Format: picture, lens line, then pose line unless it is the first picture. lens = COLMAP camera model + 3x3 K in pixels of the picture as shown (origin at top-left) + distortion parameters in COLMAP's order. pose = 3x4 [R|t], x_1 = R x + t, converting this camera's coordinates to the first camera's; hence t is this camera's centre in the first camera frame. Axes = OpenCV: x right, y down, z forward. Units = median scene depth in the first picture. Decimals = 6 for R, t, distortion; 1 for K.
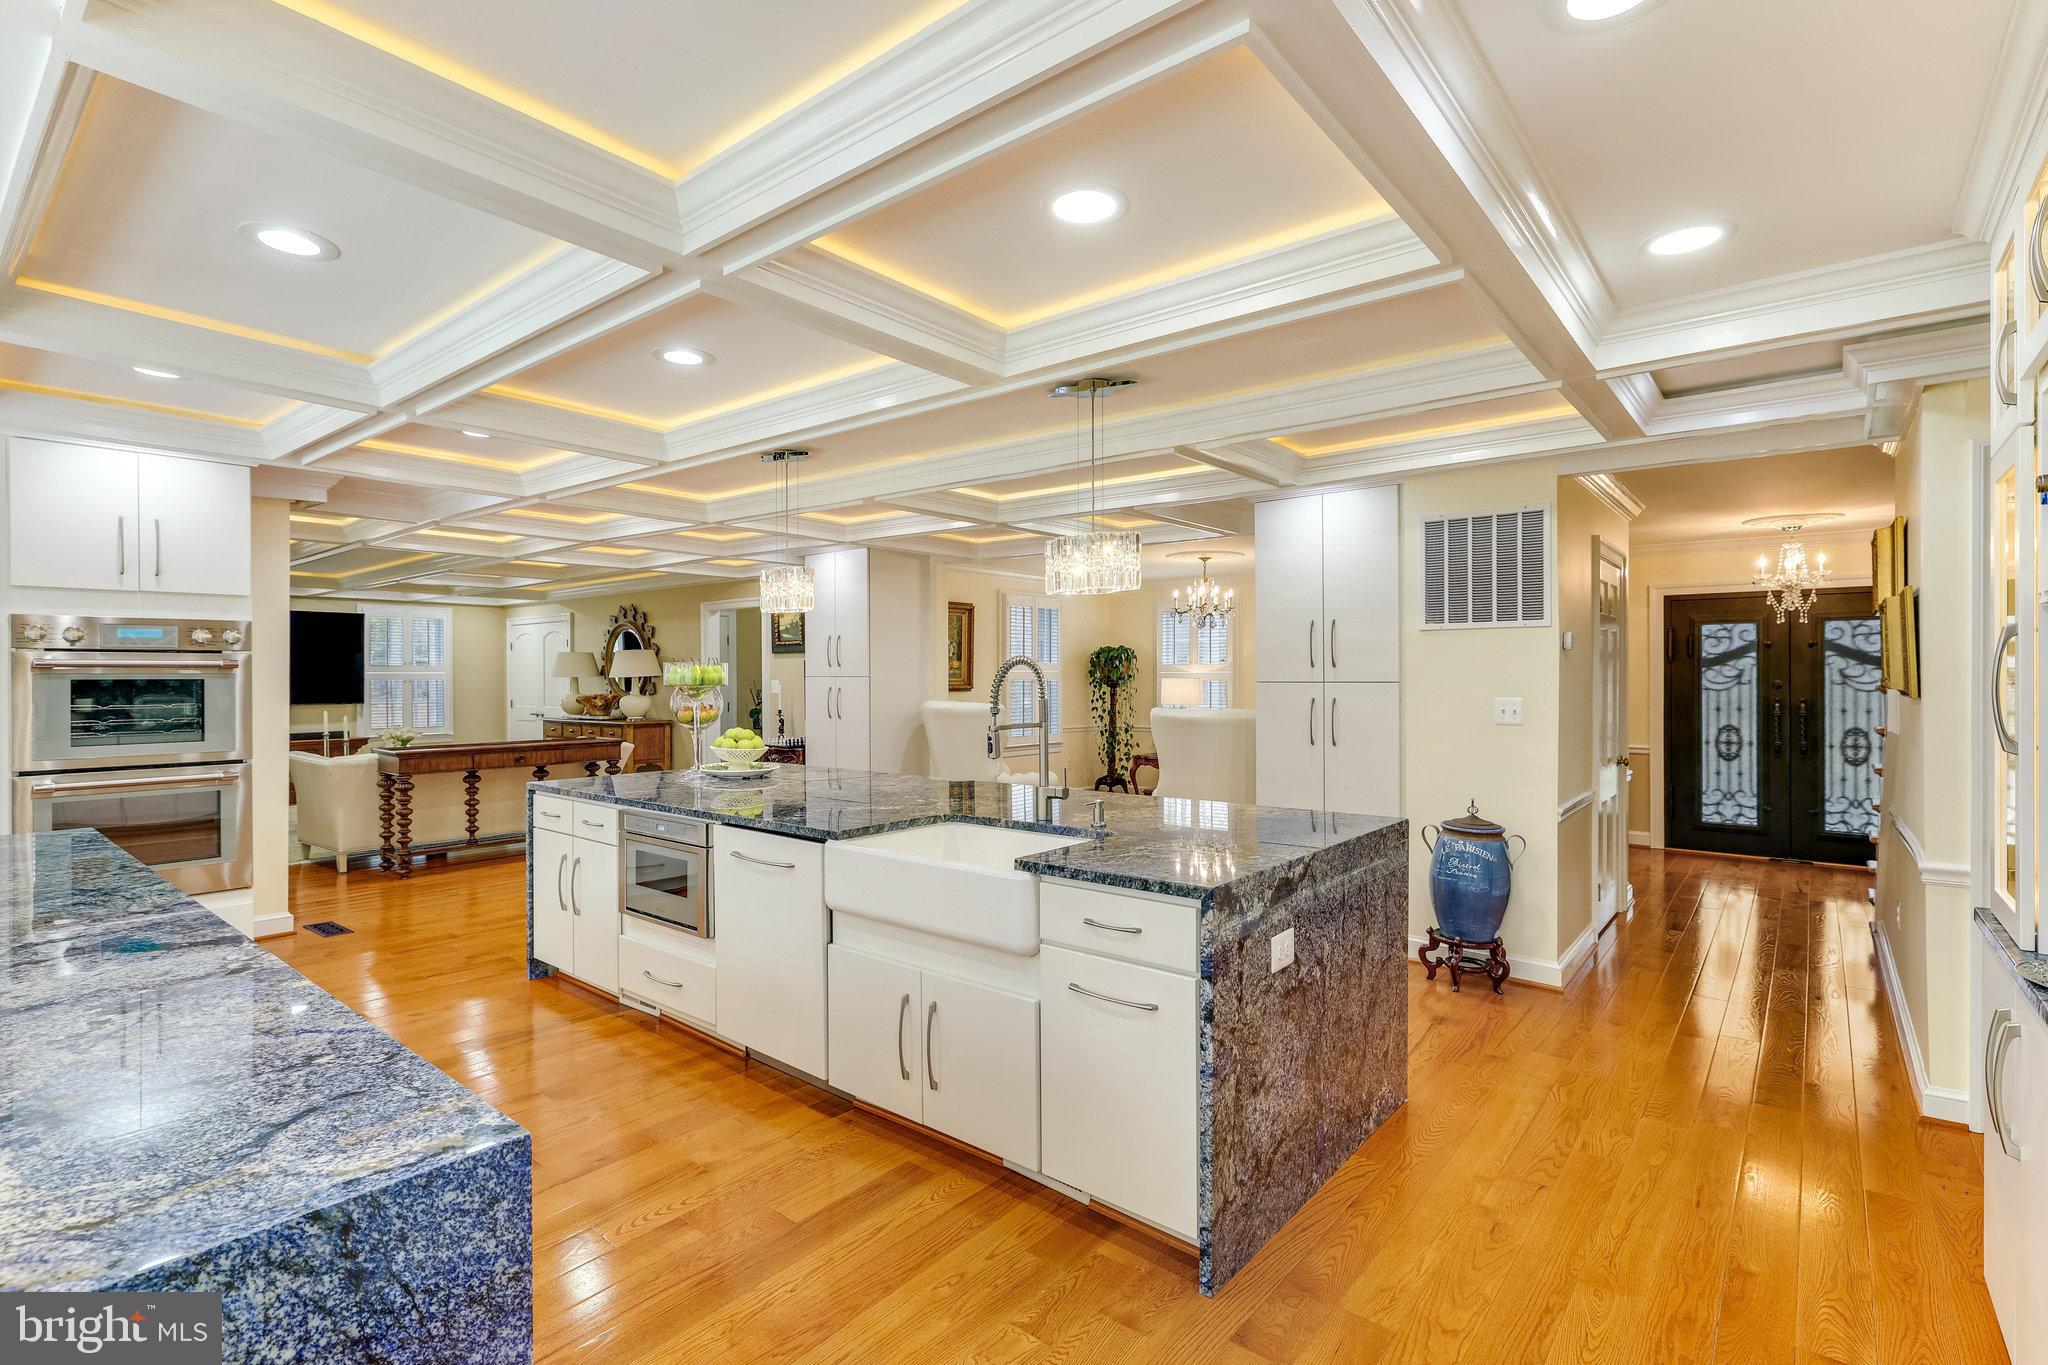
lens RADIAL K [[972.4, 0, 1026.9], [0, 972.4, 671.7], [0, 0, 1]] dist [0.002884, -0.000195]
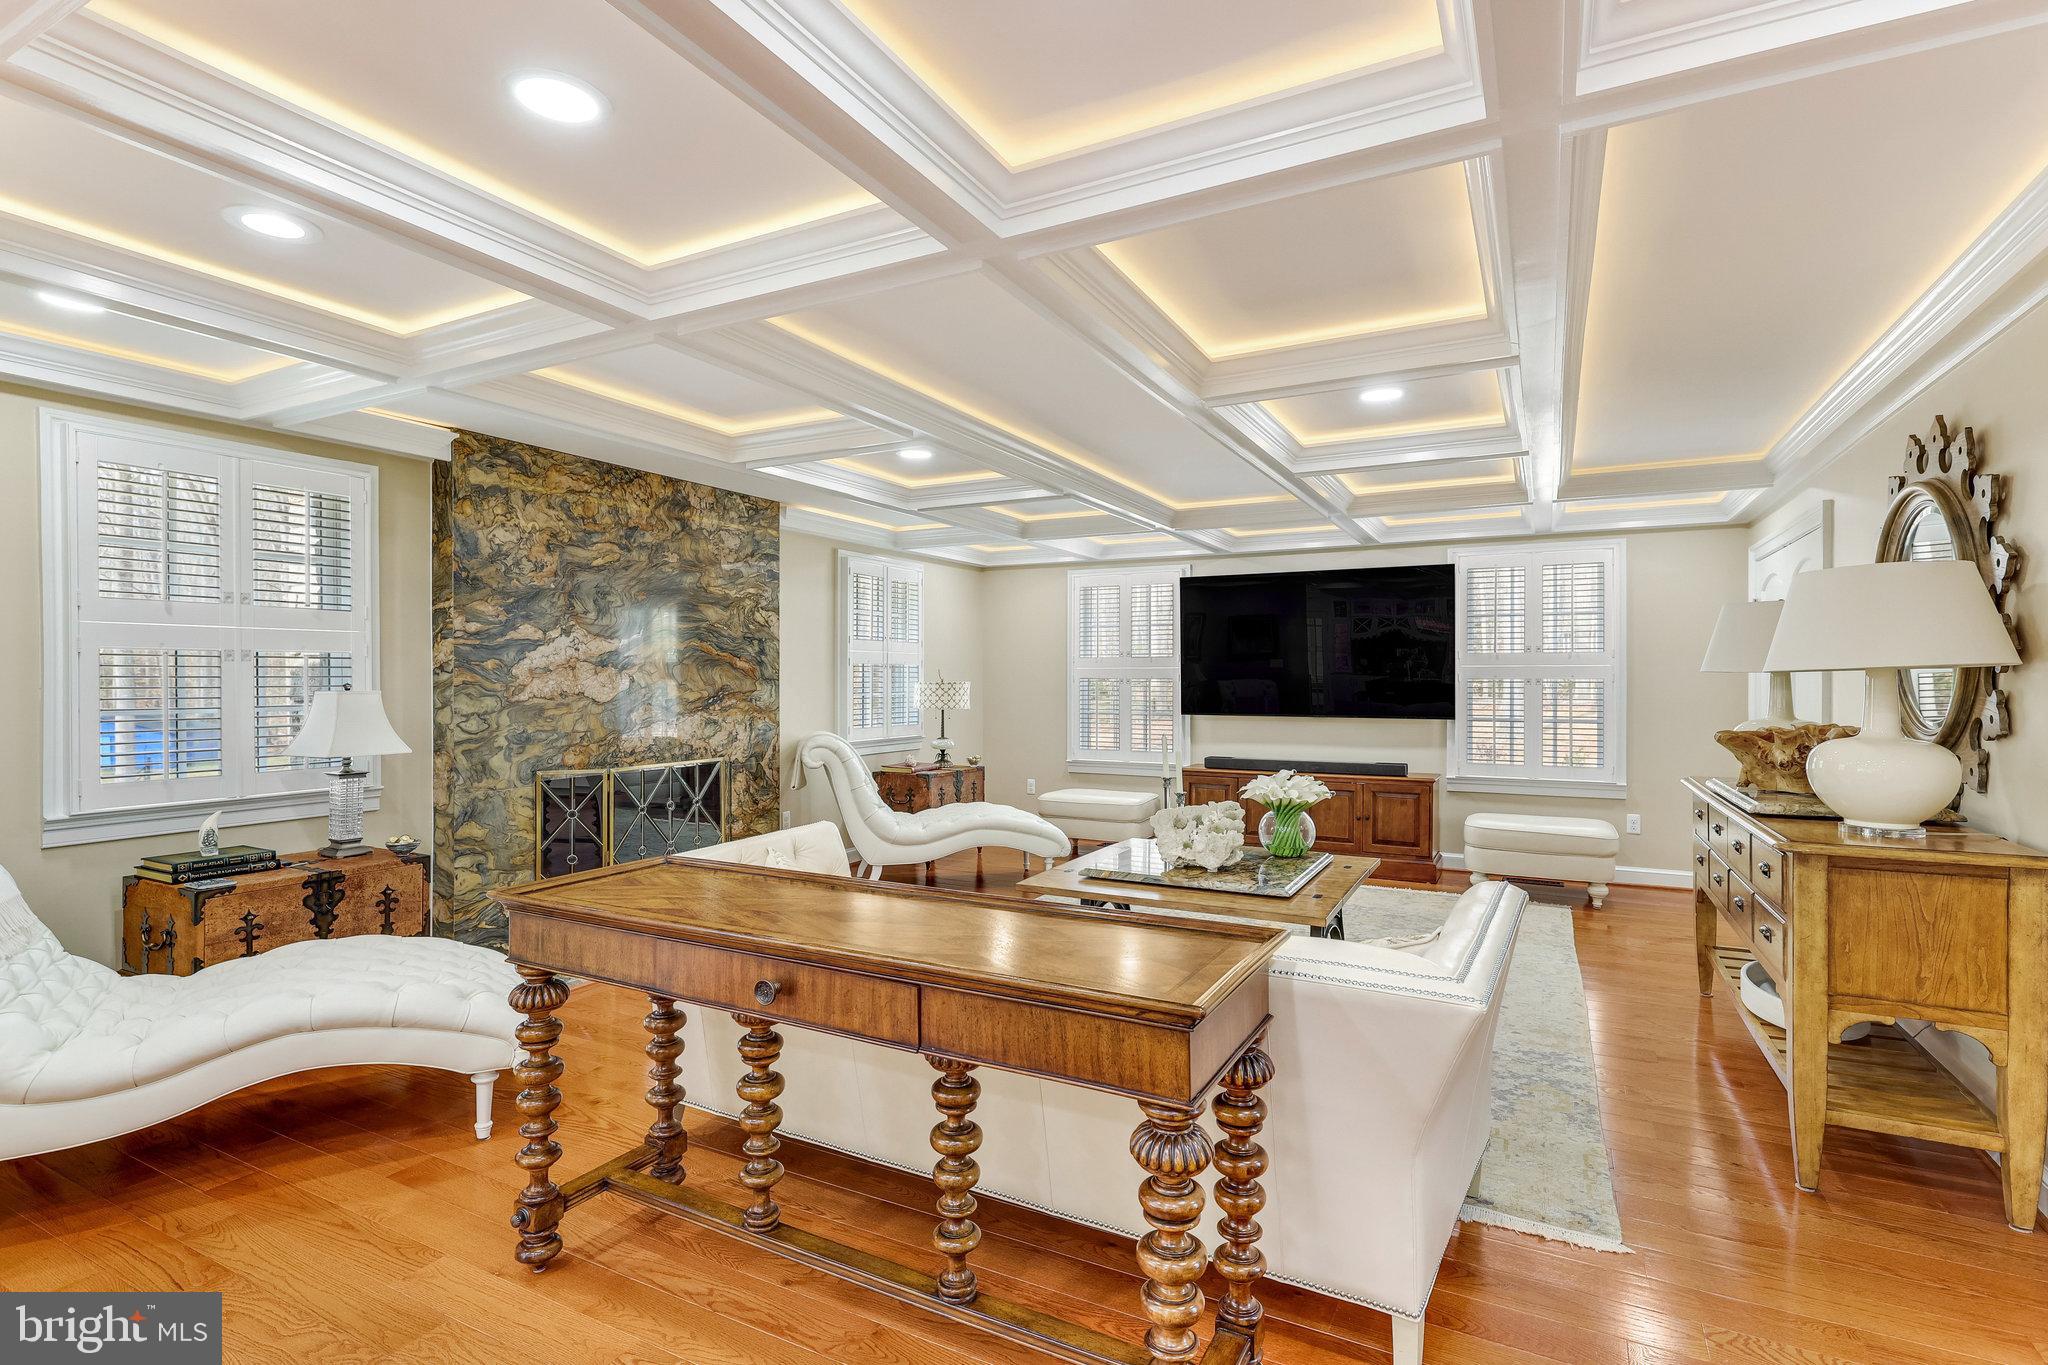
lens RADIAL K [[972.4, 0, 1029.8], [0, 972.4, 687.4], [0, 0, 1]] dist [0.002884, -0.000195]
pose [[0.191035, 0.012604, -0.981502, -0.584011], [0.006236, 0.999882, 0.014053, 0.015733], [0.981563, -0.008805, 0.190934, 2.329883]]
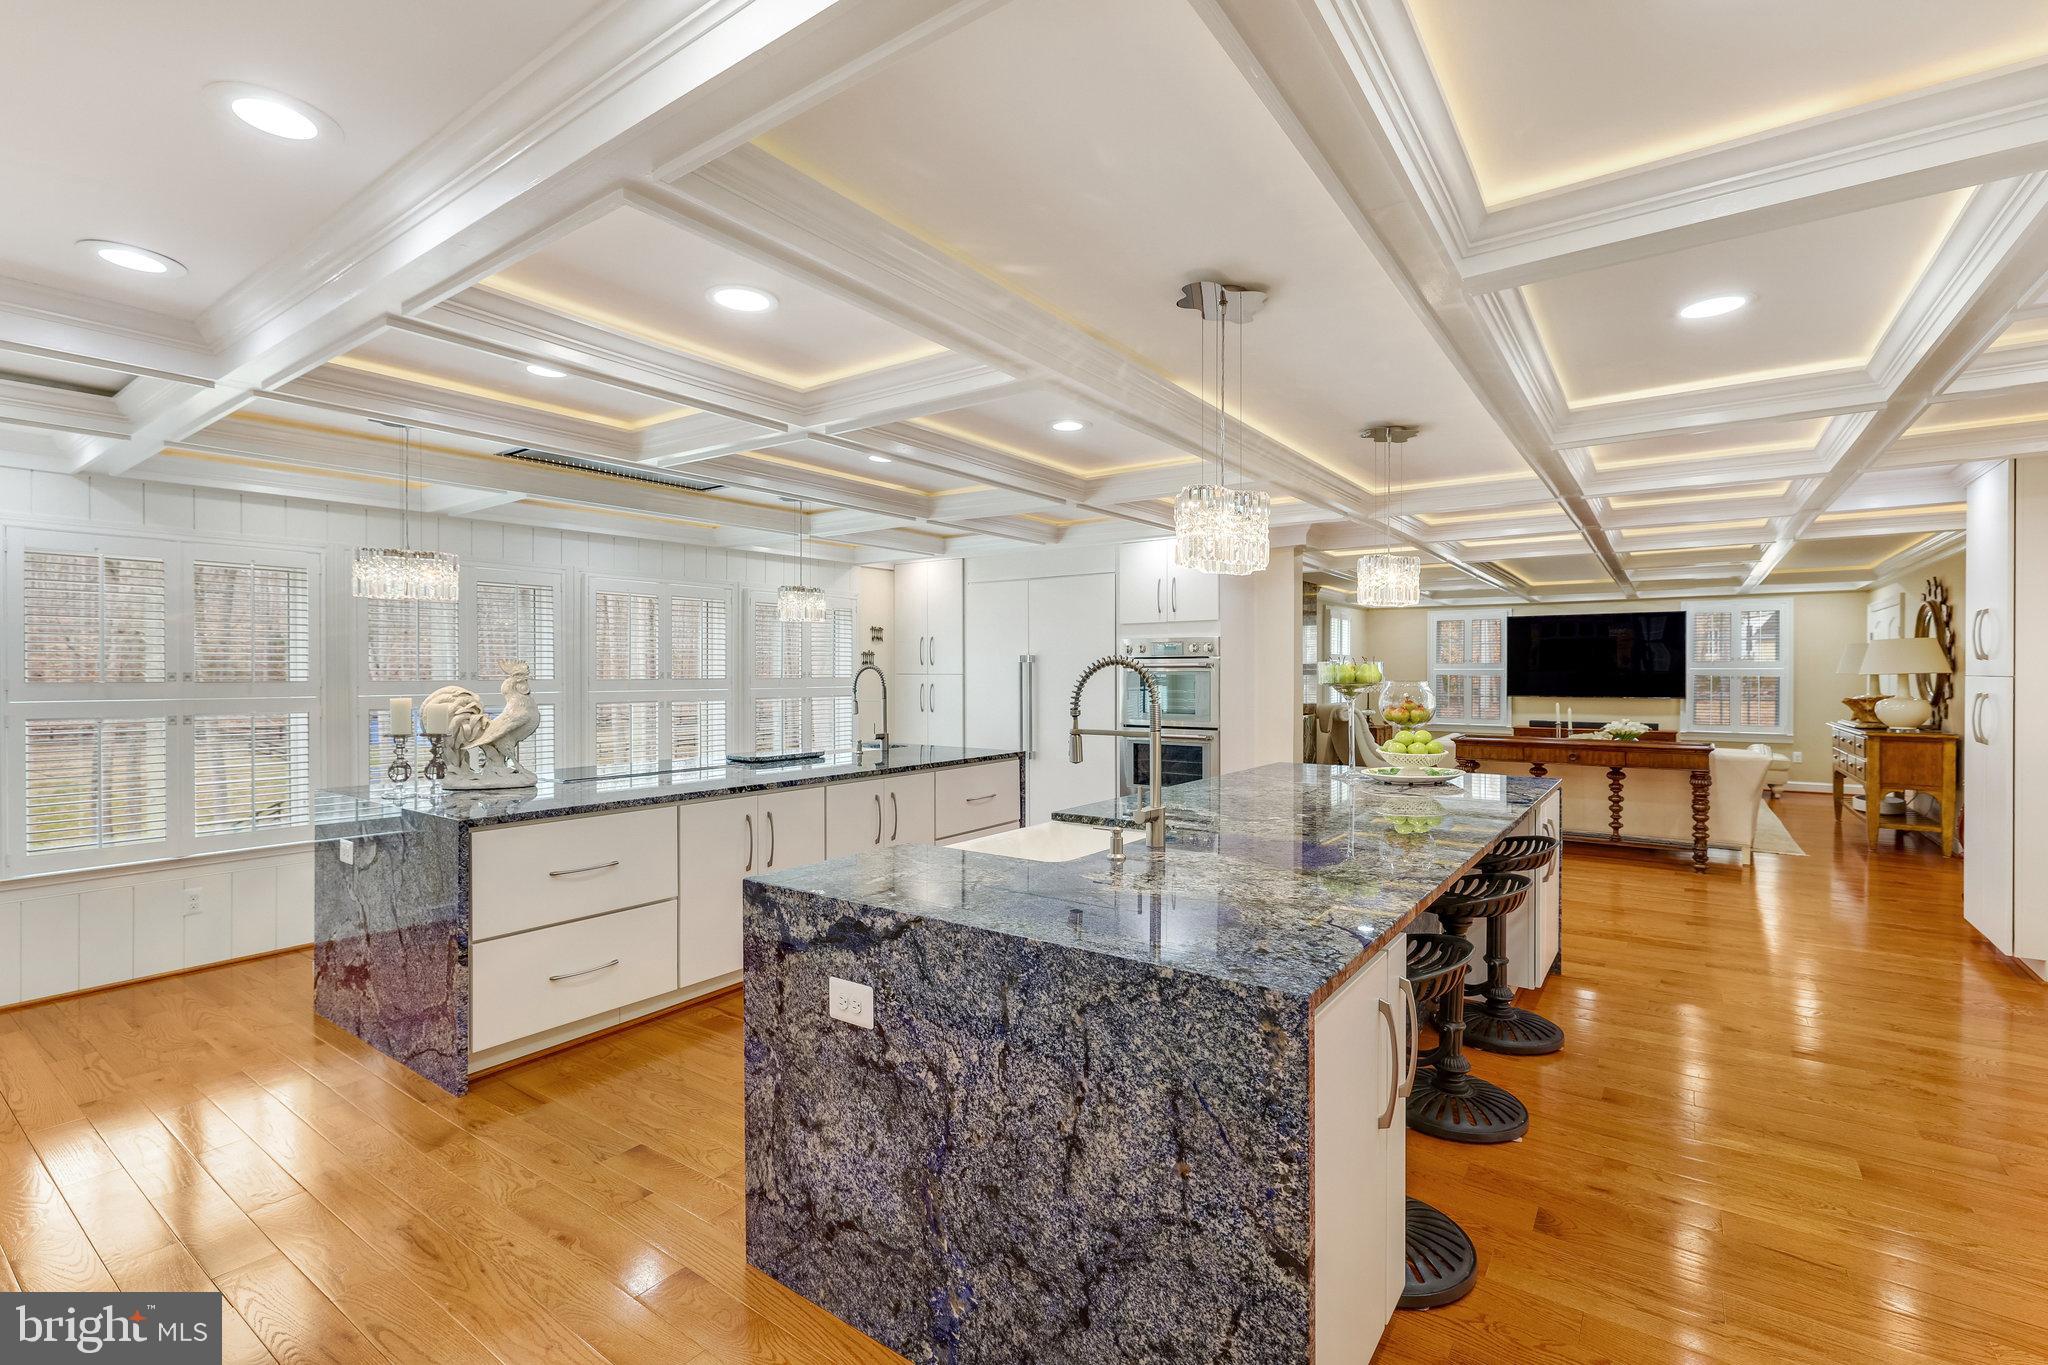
lens RADIAL K [[907.6, 0, 1028.0], [0, 907.6, 671.2], [0, 0, 1]] dist [-0.001644, 0.000267]
pose [[0.058834, 0.002779, -0.998264, 0.860966], [0.002381, 0.999993, 0.002924, -0.003468], [0.998265, -0.002549, 0.058827, 0.900531]]
